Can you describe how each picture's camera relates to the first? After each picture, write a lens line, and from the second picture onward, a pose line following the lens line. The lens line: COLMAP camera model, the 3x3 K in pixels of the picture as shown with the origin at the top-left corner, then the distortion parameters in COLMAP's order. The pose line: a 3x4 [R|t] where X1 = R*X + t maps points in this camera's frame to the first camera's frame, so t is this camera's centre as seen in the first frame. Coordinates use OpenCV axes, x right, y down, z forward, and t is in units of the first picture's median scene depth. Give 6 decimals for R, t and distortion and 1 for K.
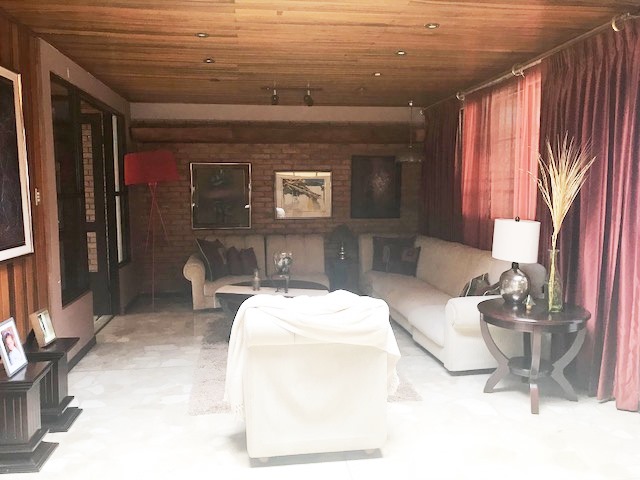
lens RADIAL K [[530.0, 0, 320.0], [0, 530.0, 240.6], [0, 0, 1]] dist [0.029674, -0.007737]
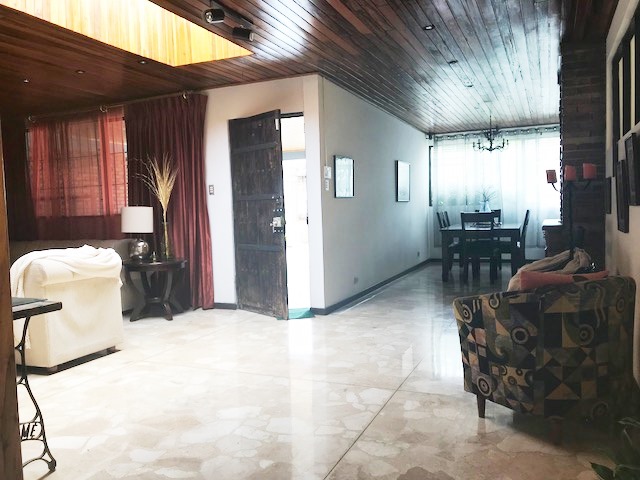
lens RADIAL K [[530.0, 0, 320.6], [0, 530.0, 246.0], [0, 0, 1]] dist [0.029674, -0.007737]
pose [[0.519721, -0.071495, 0.851339, -0.712923], [0.119437, 0.992787, 0.010460, 0.128707], [-0.845946, 0.096245, 0.524512, -0.265020]]
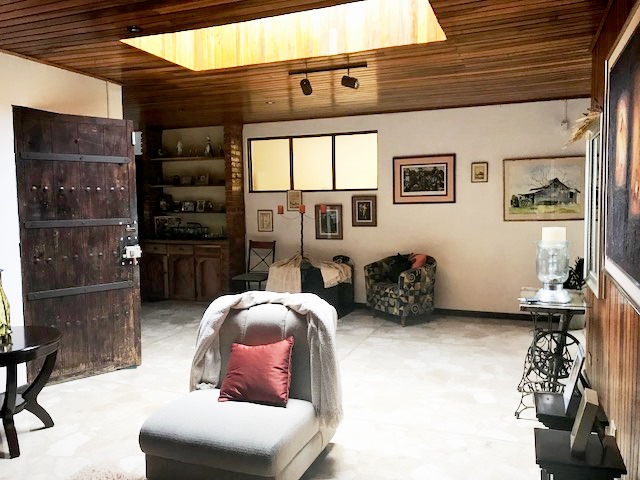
lens RADIAL K [[530.0, 0, 316.6], [0, 530.0, 239.5], [0, 0, 1]] dist [0.029674, -0.007737]
pose [[-0.874894, -0.018942, 0.483944, -0.505445], [0.068109, 0.984492, 0.161665, -0.128844], [-0.479502, 0.174401, -0.860036, 1.404006]]
